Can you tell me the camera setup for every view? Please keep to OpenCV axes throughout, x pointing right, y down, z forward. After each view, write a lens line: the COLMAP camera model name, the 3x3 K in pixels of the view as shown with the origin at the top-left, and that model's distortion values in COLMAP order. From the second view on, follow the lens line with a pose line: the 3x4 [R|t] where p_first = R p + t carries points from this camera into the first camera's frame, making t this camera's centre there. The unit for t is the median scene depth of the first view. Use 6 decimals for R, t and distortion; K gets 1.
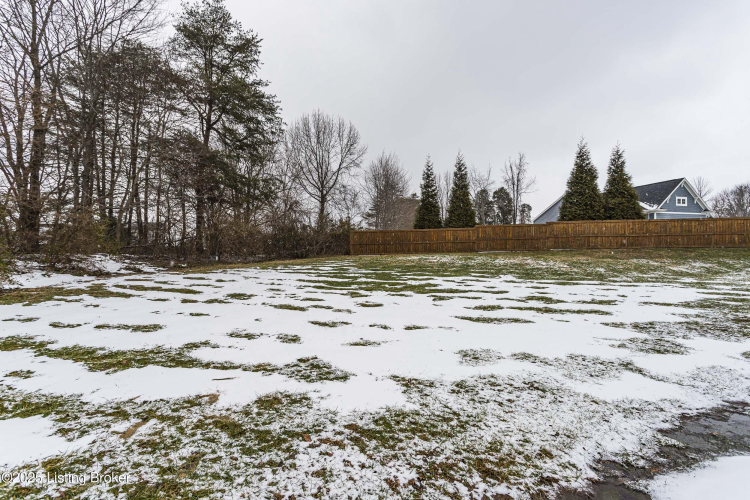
lens RADIAL K [[355.8, 0, 375.0], [0, 355.8, 250.0], [0, 0, 1]] dist [0.002260, 0.000114]
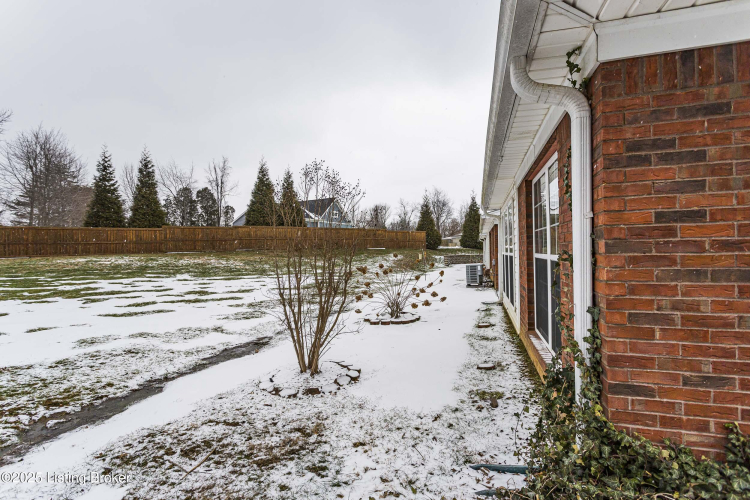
lens RADIAL K [[355.8, 0, 375.0], [0, 355.8, 250.0], [0, 0, 1]] dist [0.002260, 0.000114]
pose [[0.728606, -0.004301, 0.684920, 0.044695], [0.002220, 0.999990, 0.003917, -0.006033], [-0.684930, -0.001334, 0.728608, -0.168453]]
